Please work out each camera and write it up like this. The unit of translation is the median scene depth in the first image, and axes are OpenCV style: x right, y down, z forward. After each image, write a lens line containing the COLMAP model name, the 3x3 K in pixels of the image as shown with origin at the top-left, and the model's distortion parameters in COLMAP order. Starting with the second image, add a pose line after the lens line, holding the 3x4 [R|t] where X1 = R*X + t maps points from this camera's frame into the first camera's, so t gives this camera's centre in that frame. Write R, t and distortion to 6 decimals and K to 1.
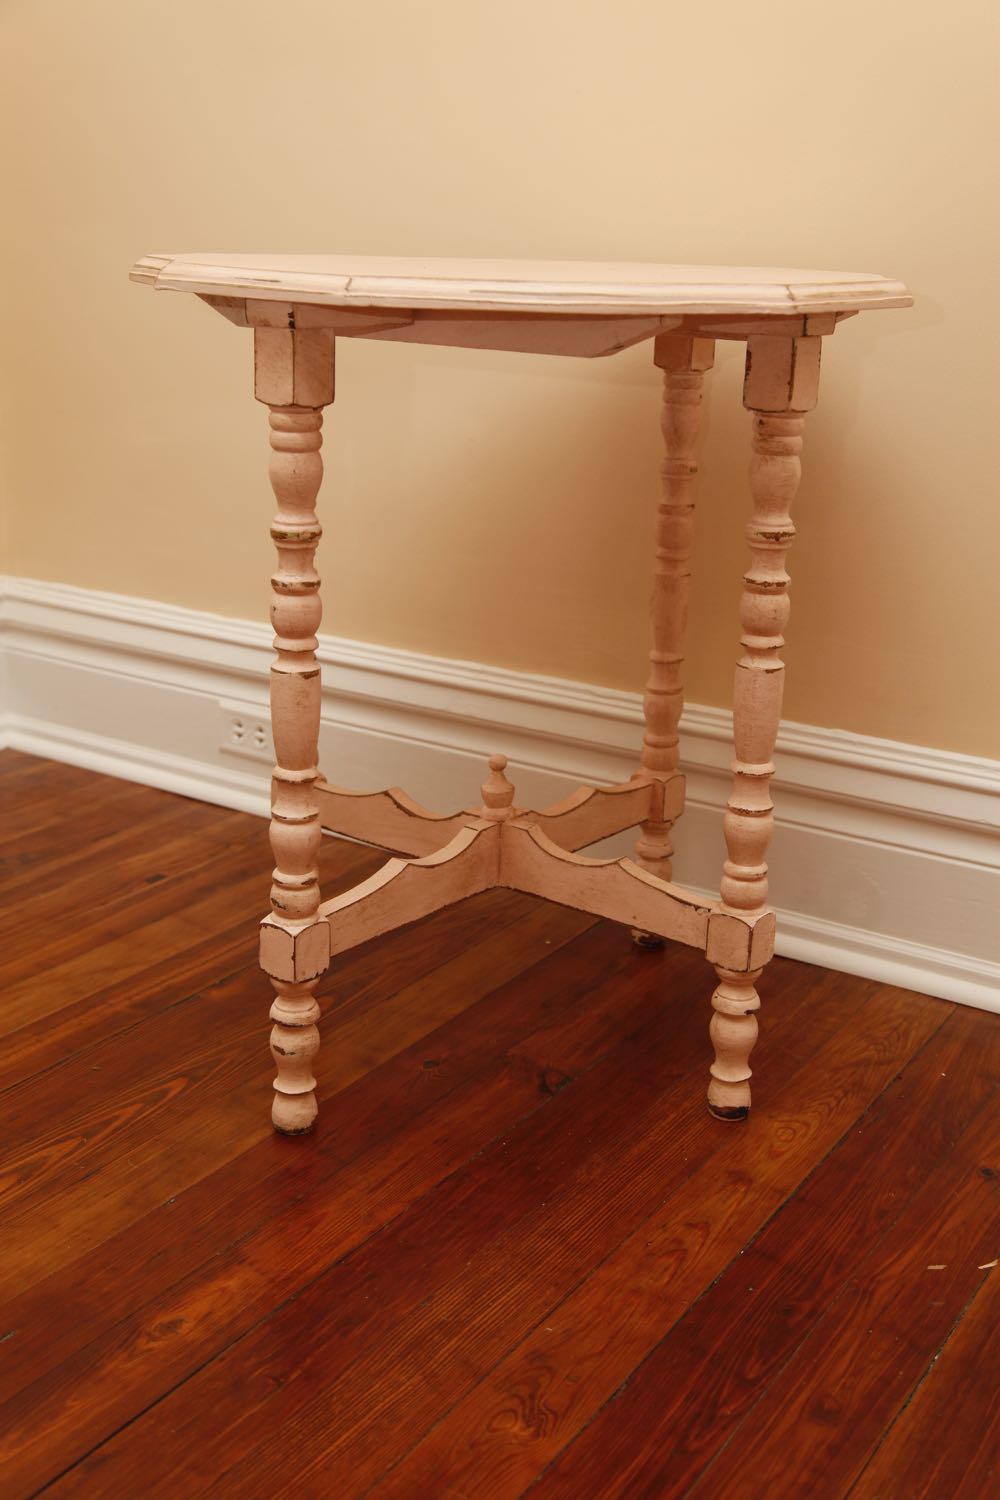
lens RADIAL K [[1657.3, 0, 500.0], [0, 1657.3, 750.0], [0, 0, 1]] dist [0.018941, -0.003492]
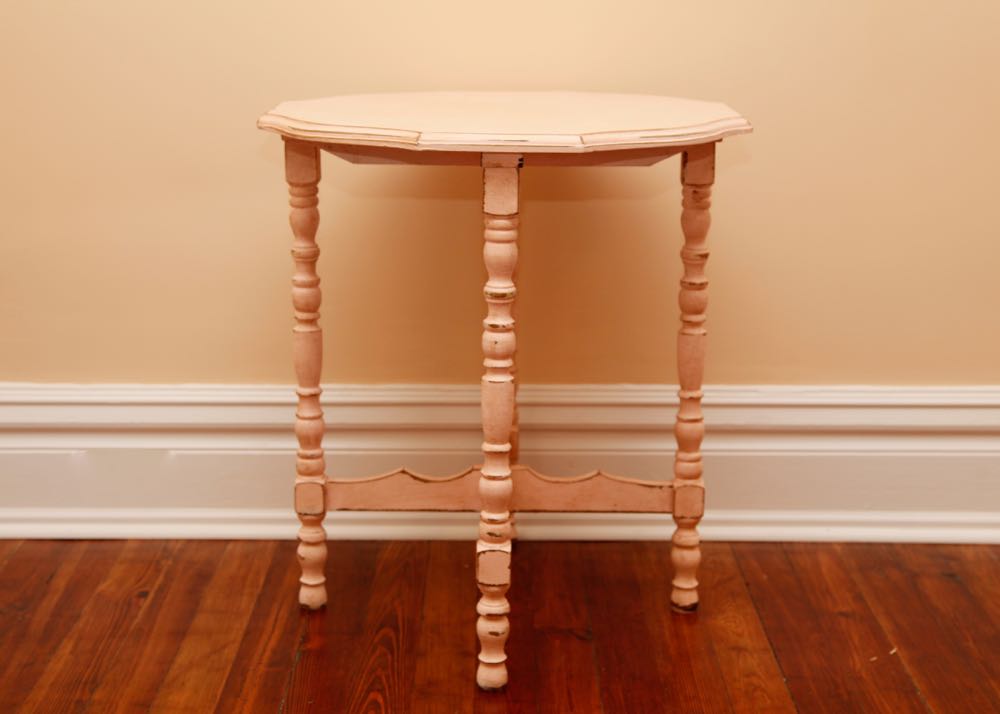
lens RADIAL K [[1707.8, 0, 501.5], [0, 1707.8, 385.1], [0, 0, 1]] dist [0.169616, 0.004929]
pose [[0.829148, -0.148028, 0.539074, -0.776263], [0.175872, 0.984413, -0.000191, -0.033797], [-0.530643, 0.094967, 0.842258, -0.277436]]
